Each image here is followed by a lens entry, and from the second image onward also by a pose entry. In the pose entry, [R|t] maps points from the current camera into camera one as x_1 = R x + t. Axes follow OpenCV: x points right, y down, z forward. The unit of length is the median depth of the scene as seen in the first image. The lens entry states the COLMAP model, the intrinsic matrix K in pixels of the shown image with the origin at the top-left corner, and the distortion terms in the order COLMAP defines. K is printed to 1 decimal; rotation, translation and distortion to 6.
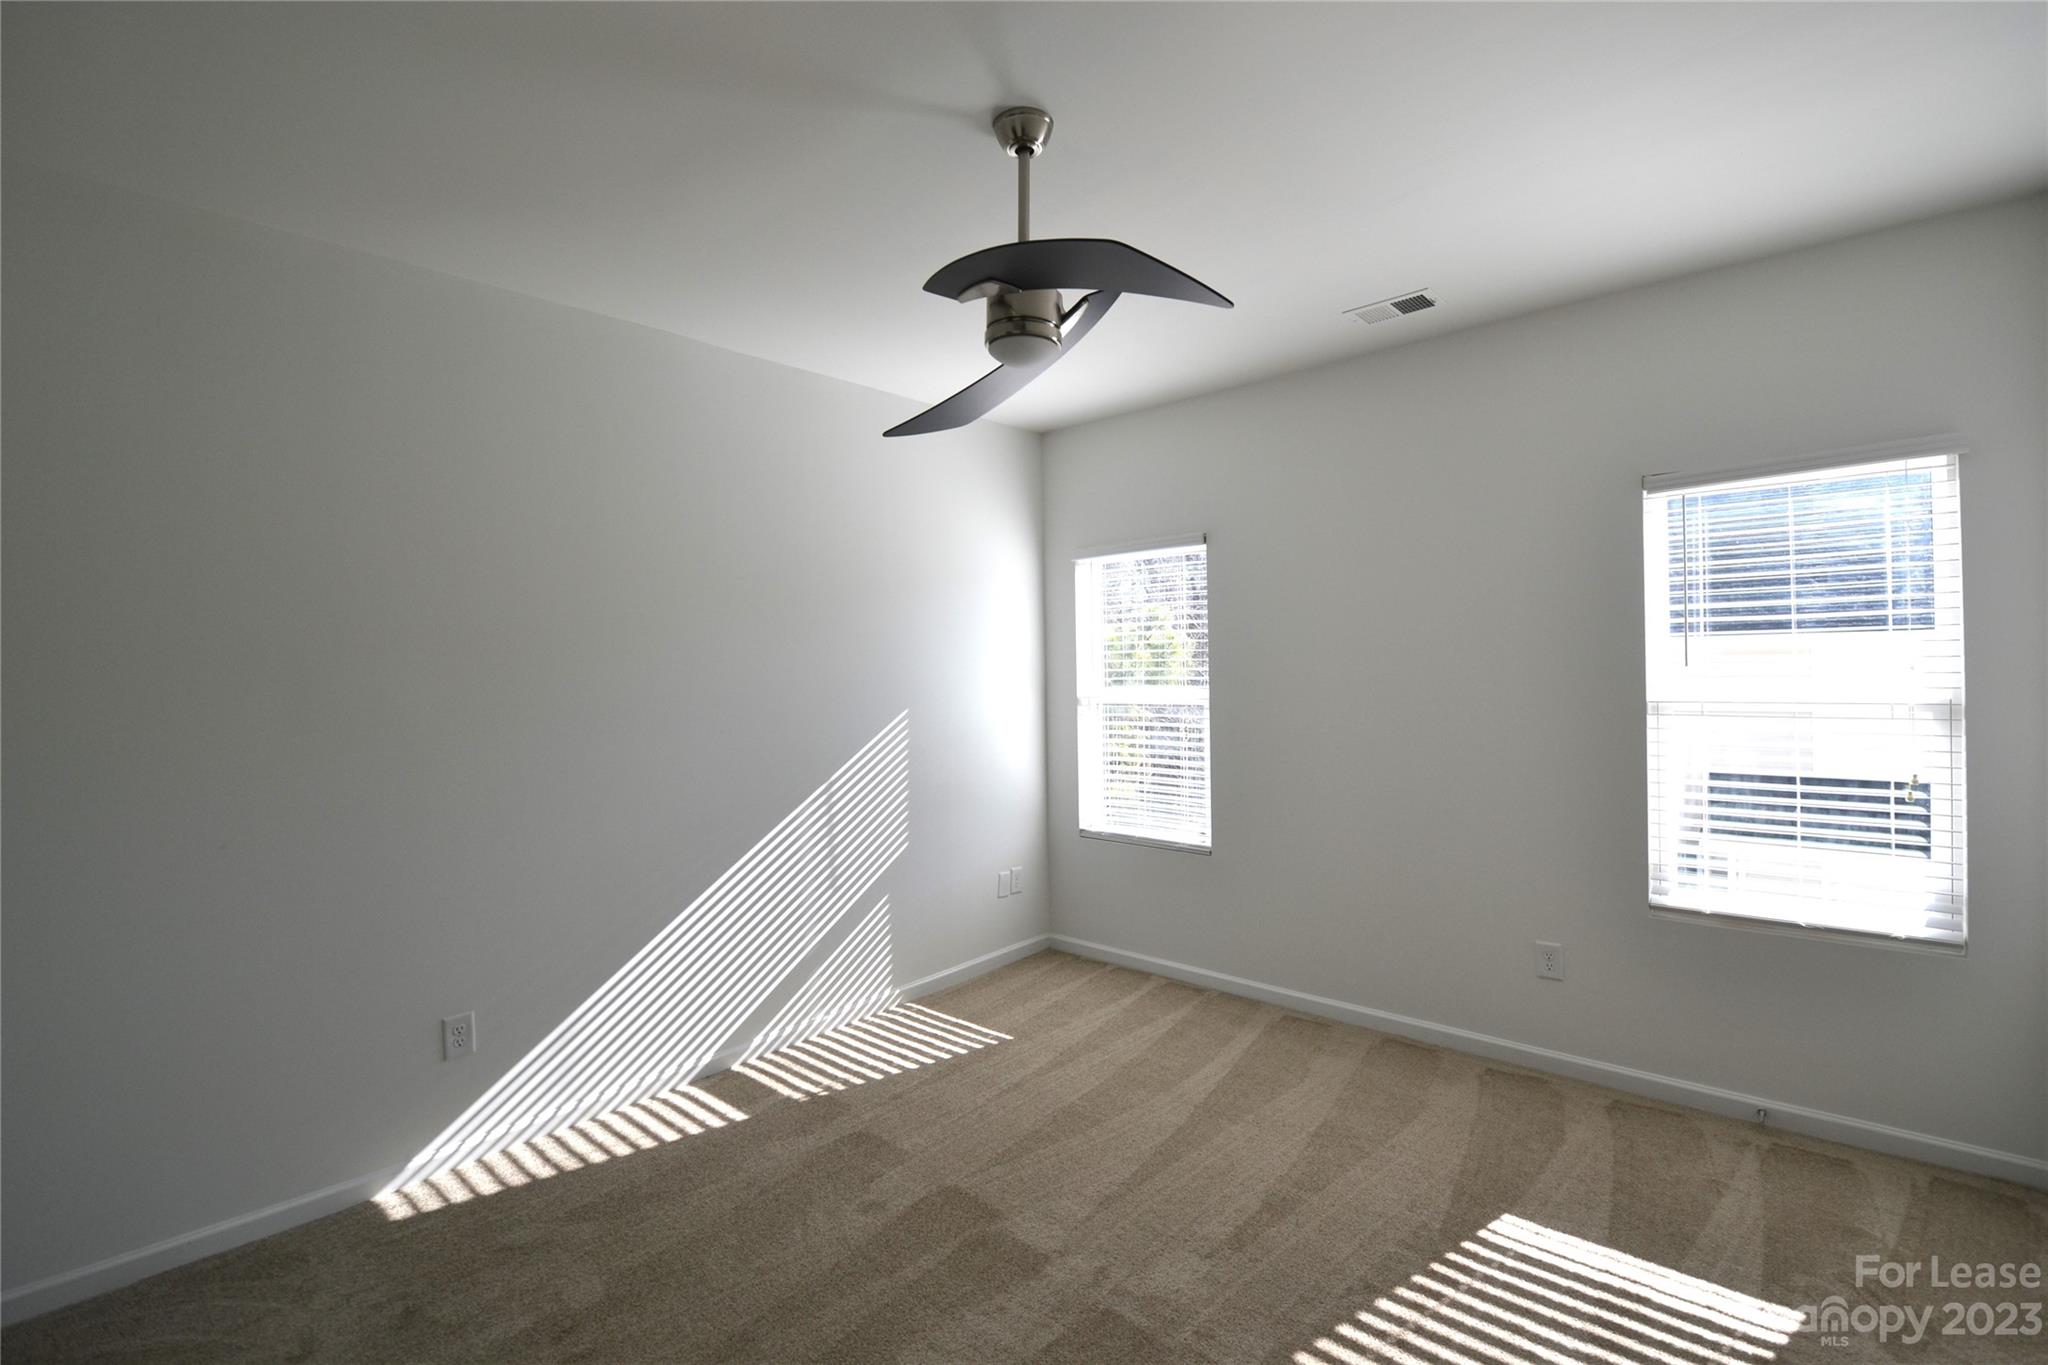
lens RADIAL K [[912.2, 0, 1032.3], [0, 912.2, 669.8], [0, 0, 1]] dist [0.023383, -0.026628]
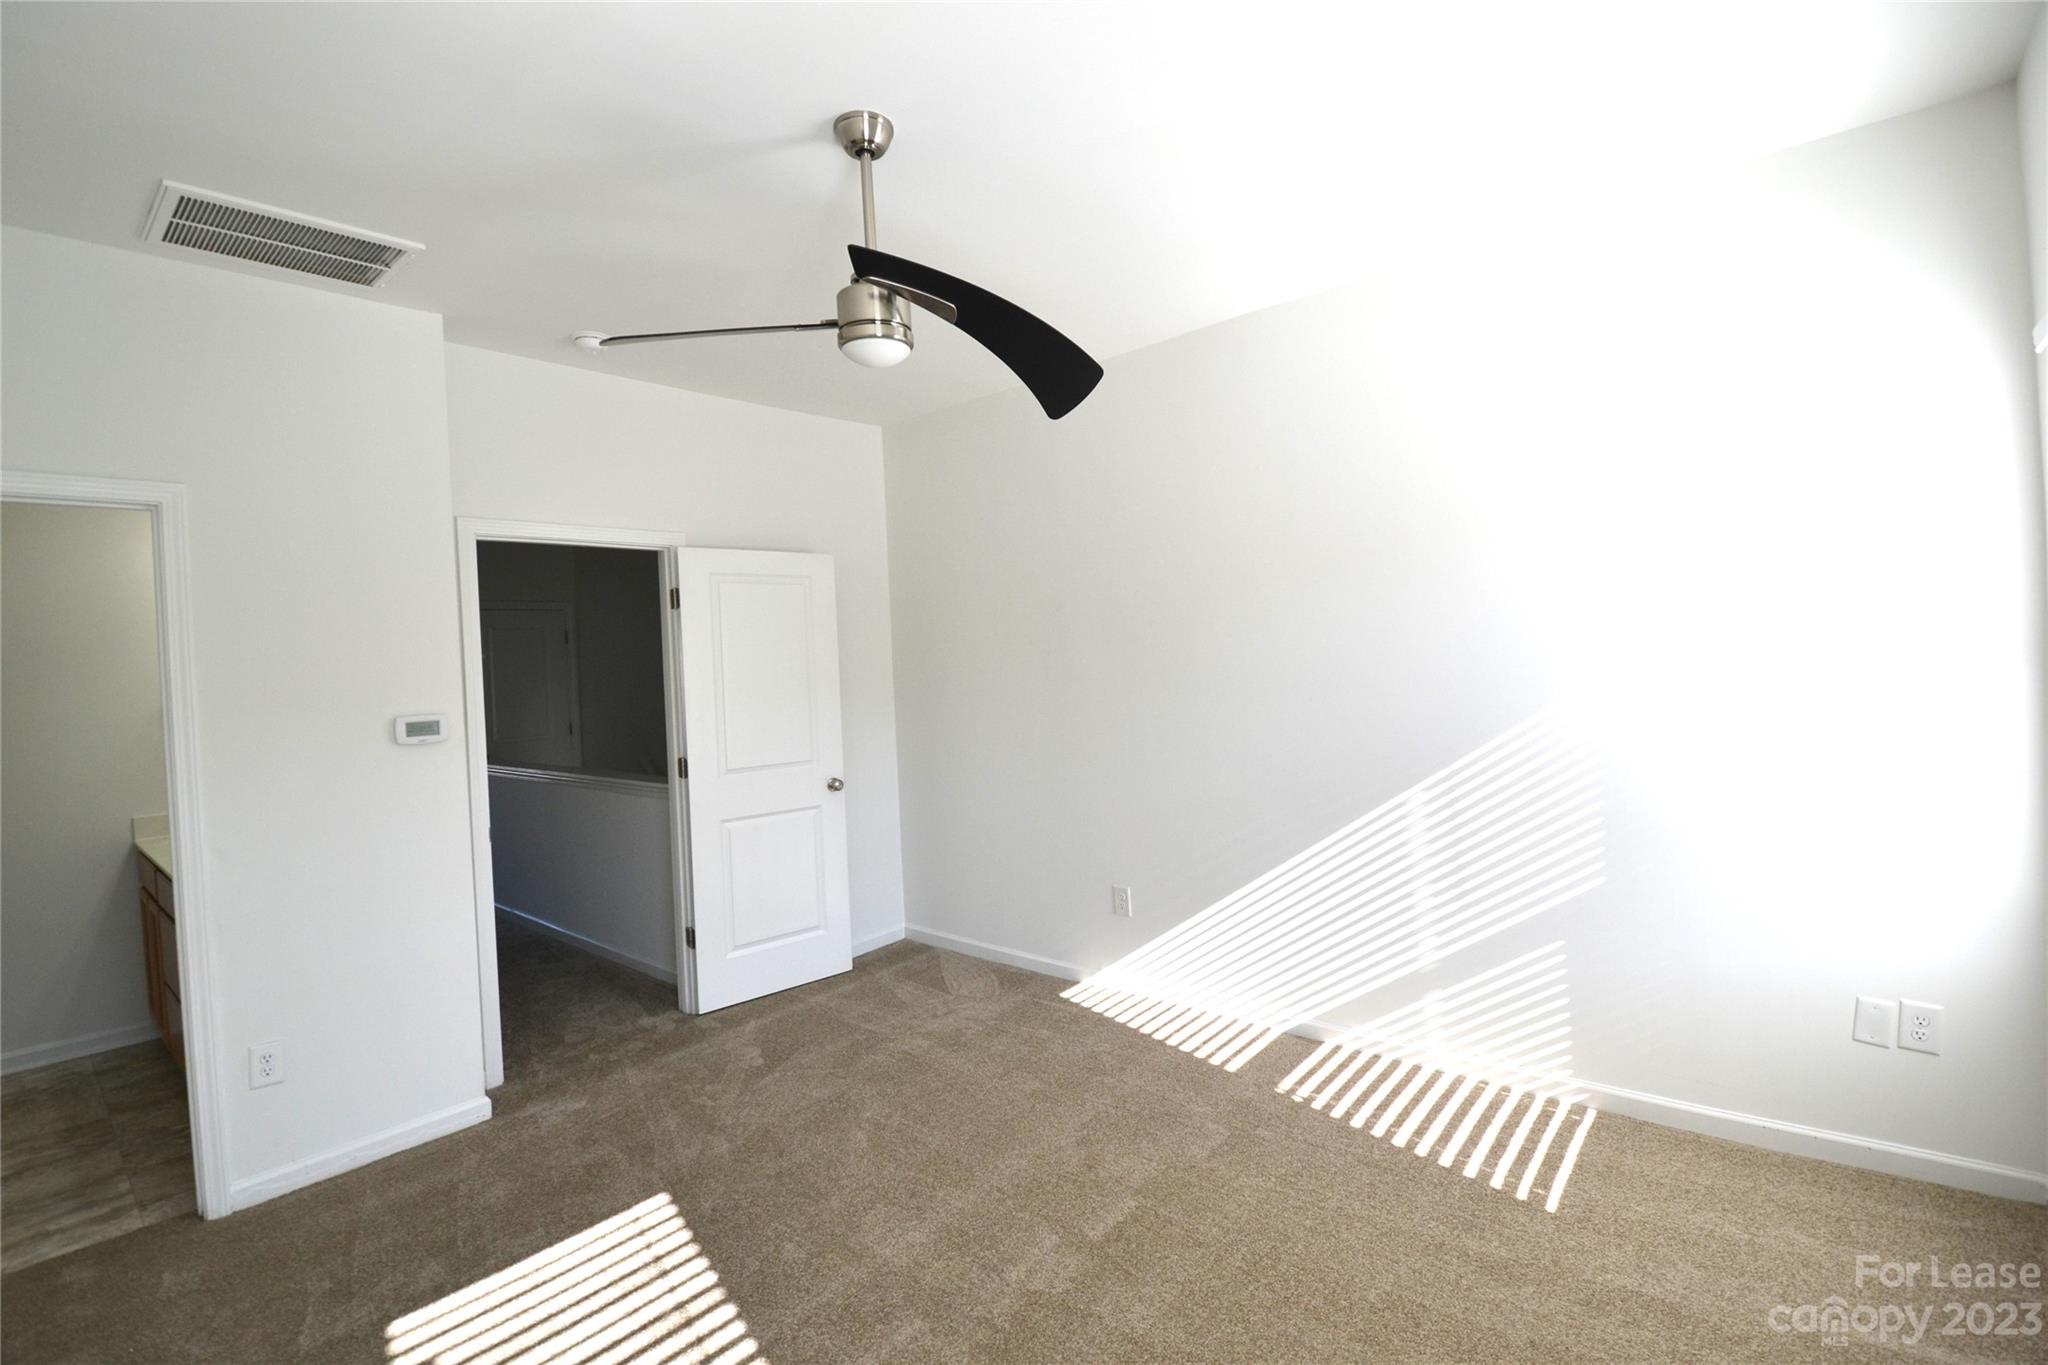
lens RADIAL K [[912.2, 0, 1032.3], [0, 912.2, 669.8], [0, 0, 1]] dist [0.023383, -0.026628]
pose [[0.015149, 0.031251, -0.999397, 0.661262], [0.051906, 0.998139, 0.031999, -0.011788], [0.998537, -0.052359, 0.013499, 0.725630]]
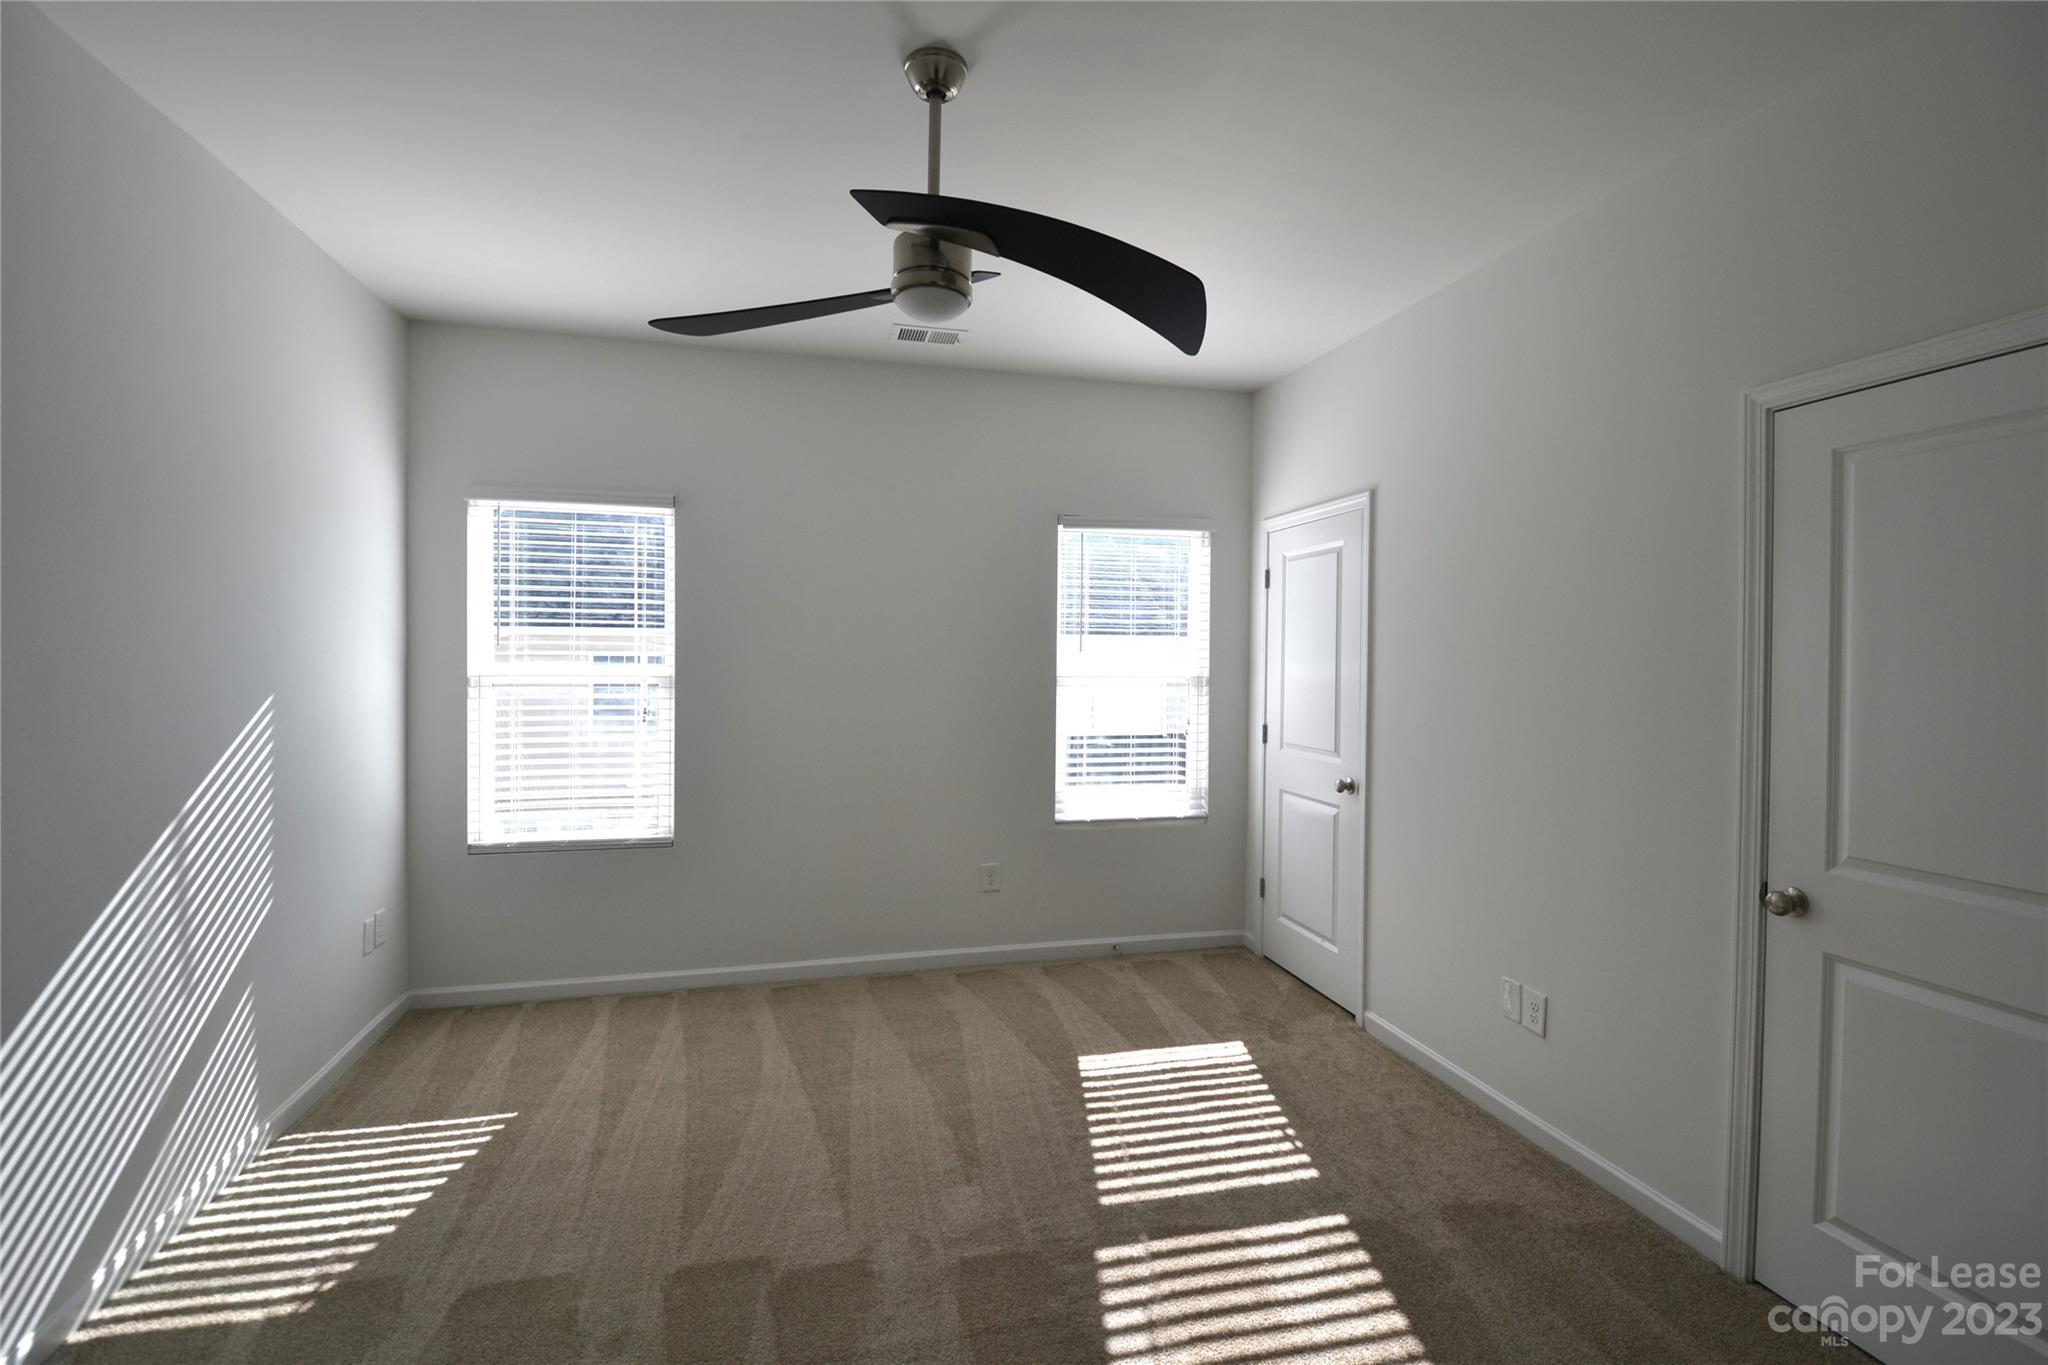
lens RADIAL K [[912.2, 0, 1032.3], [0, 912.2, 669.8], [0, 0, 1]] dist [0.023383, -0.026628]
pose [[0.560665, 0.005518, 0.828025, -0.468648], [-0.019042, 0.999799, 0.006231, 0.015363], [-0.827824, -0.019261, 0.560657, 0.234466]]
